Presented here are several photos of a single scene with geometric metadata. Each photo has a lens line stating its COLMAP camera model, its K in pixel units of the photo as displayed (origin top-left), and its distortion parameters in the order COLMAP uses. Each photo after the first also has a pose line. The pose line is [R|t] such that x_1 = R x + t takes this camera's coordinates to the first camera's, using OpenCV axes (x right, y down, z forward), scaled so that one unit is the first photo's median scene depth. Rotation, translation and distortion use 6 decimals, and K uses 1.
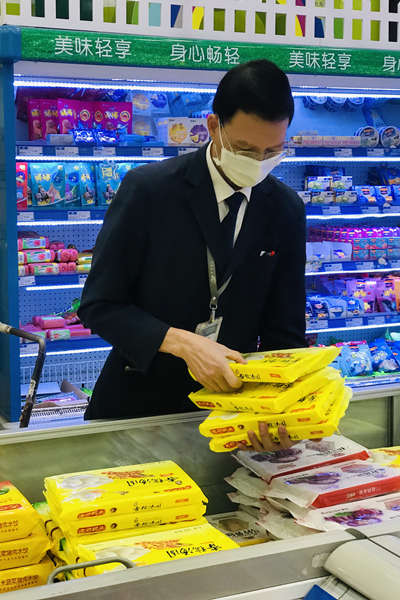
lens RADIAL K [[980.9, 0, 198.5], [0, 980.9, 299.3], [0, 0, 1]] dist [-0.010008, 0.000000]
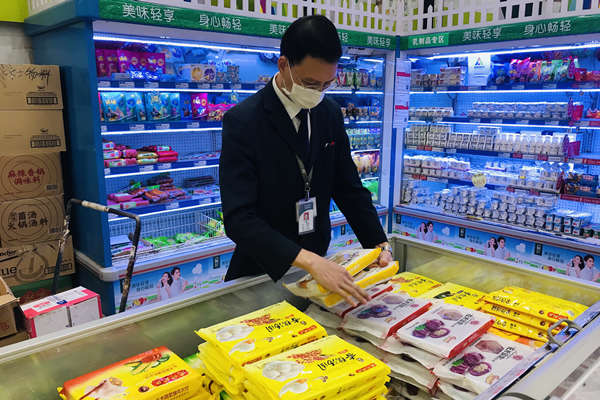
lens RADIAL K [[503.5, 0, 300.3], [0, 503.5, 201.1], [0, 0, 1]] dist [0.011003, 0.016199]
pose [[0.955709, -0.060962, 0.287930, -0.112437], [0.039564, 0.996044, 0.079566, -0.023125], [-0.291642, -0.064651, 0.954340, 0.165102]]
